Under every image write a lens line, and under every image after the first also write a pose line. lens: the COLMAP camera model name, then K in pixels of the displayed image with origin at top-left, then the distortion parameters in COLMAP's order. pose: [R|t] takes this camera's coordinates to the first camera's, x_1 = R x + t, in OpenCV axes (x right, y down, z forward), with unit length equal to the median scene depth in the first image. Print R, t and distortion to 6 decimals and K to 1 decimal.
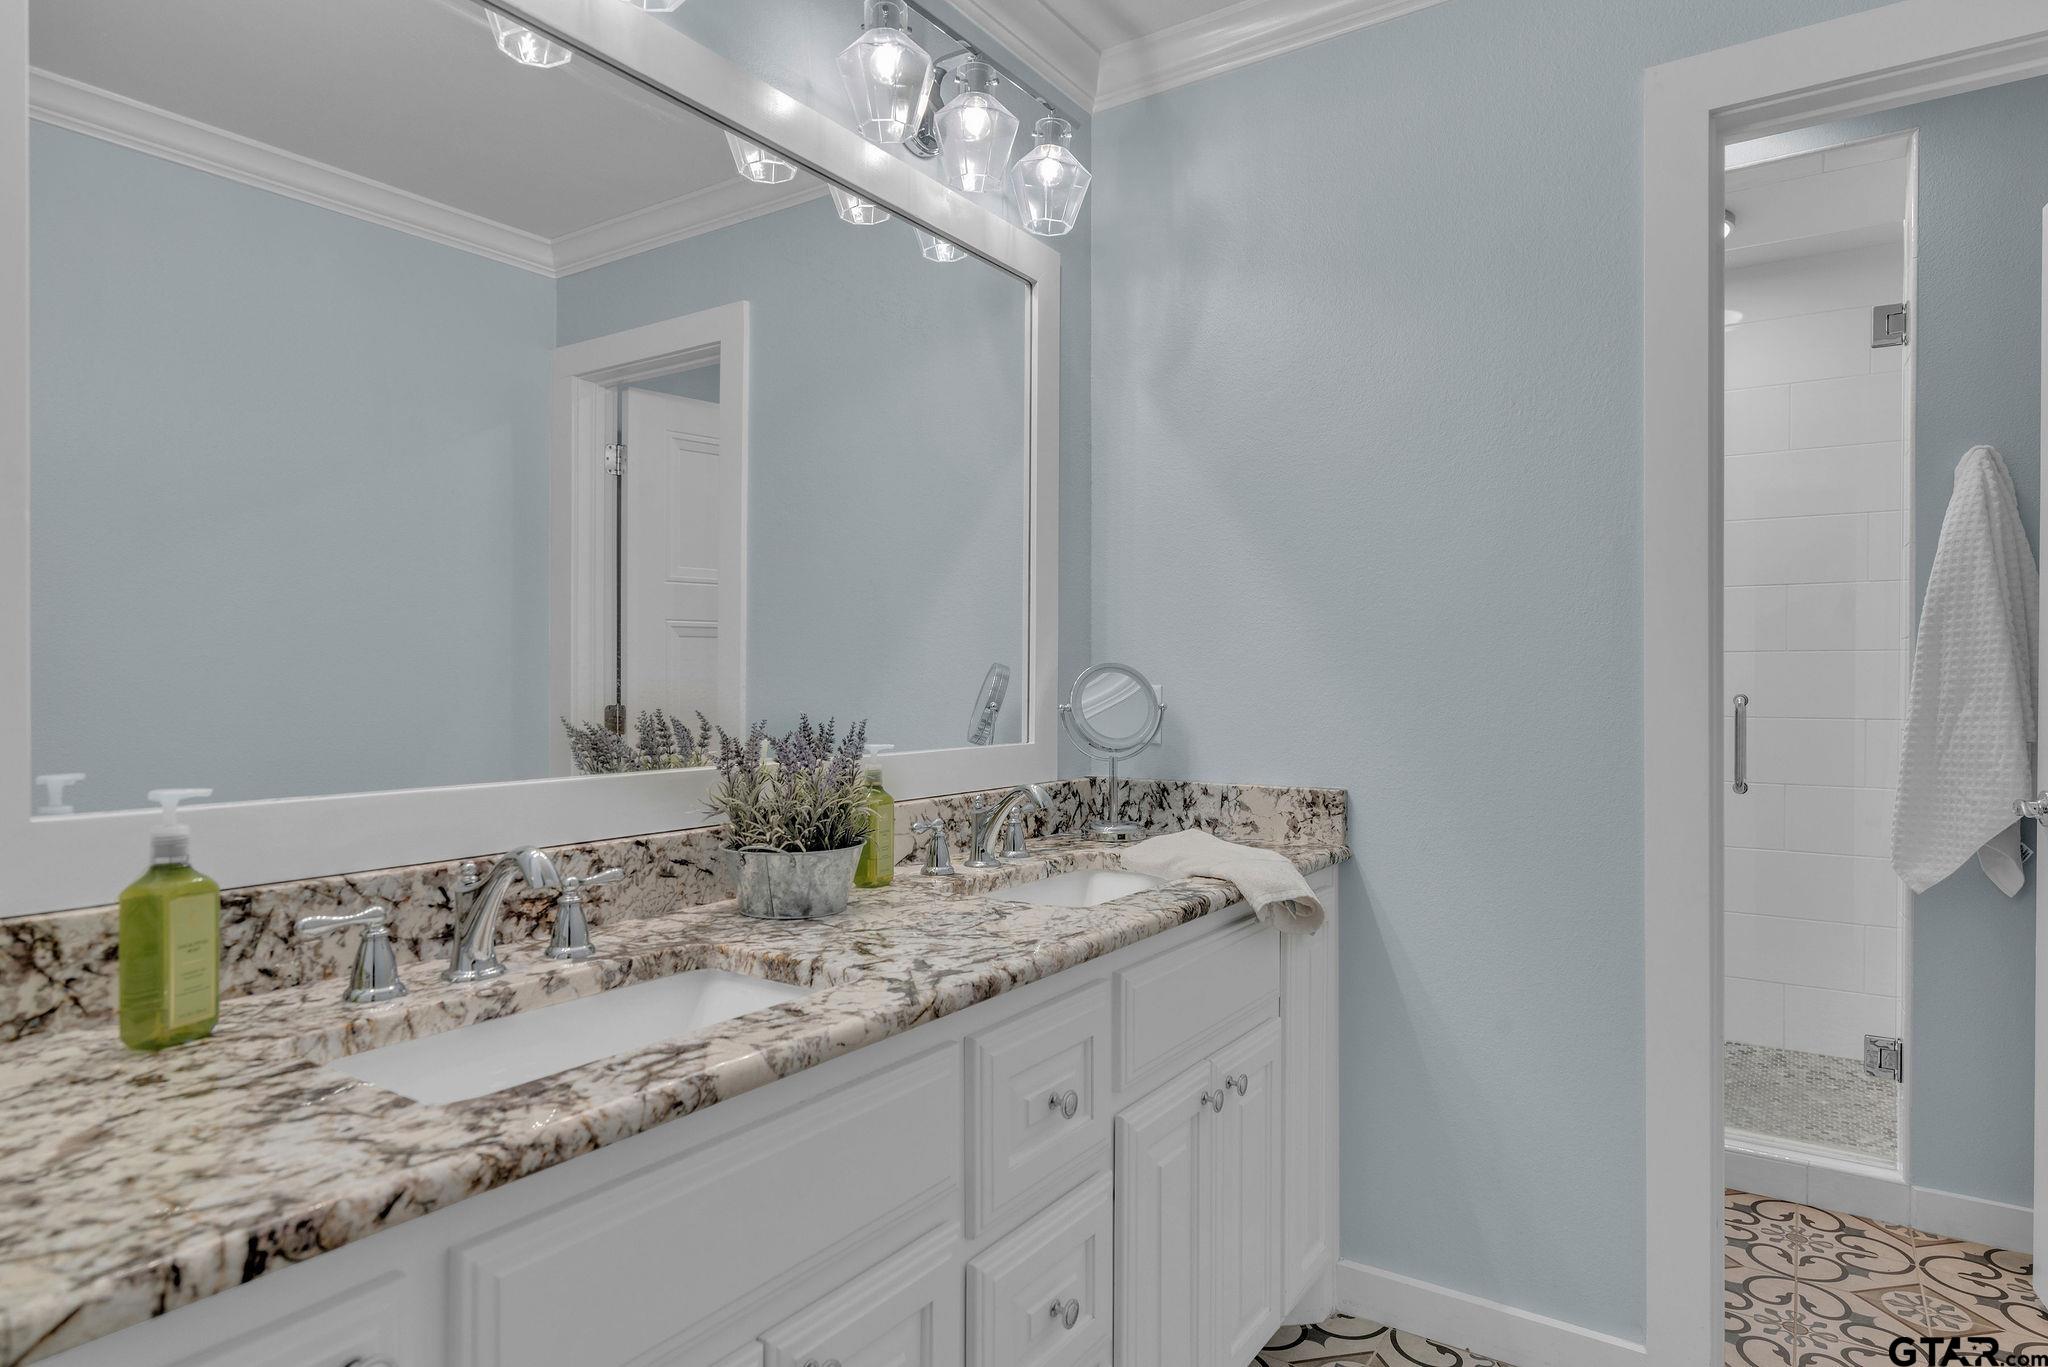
lens RADIAL K [[1138.3, 0, 1043.7], [0, 1138.3, 688.3], [0, 0, 1]] dist [0.019306, -0.001083]
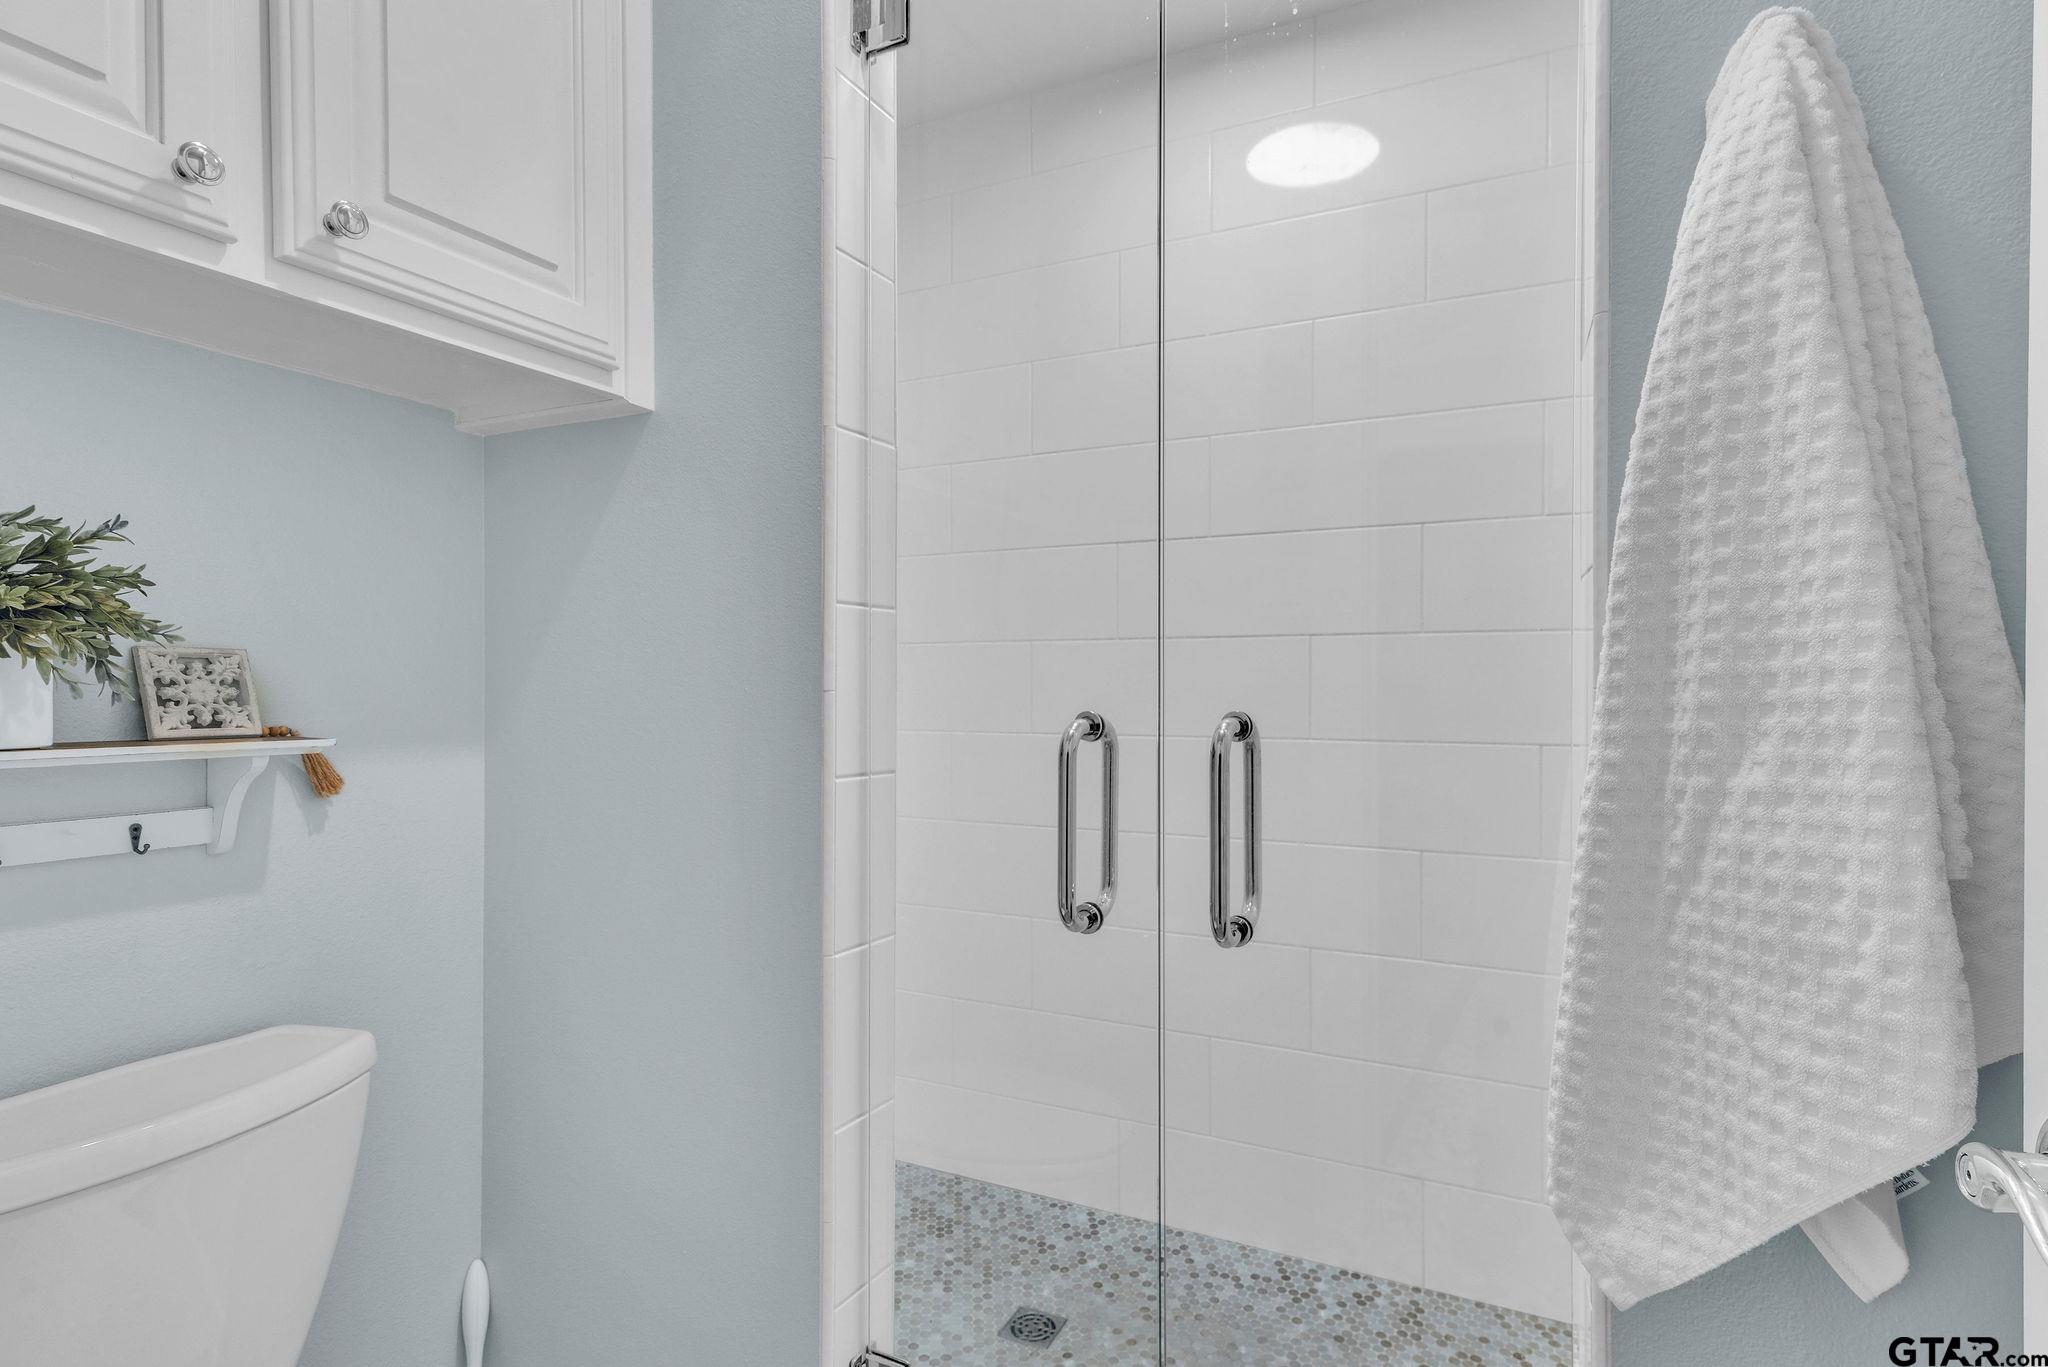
lens RADIAL K [[1022.7, 0, 1024.0], [0, 1022.7, 683.5], [0, 0, 1]] dist [0.022490, -0.000023]
pose [[0.992417, 0.003171, 0.122879, 0.561475], [-0.001926, 0.999946, -0.010246, -0.001584], [-0.122905, 0.009931, 0.992369, 0.734897]]
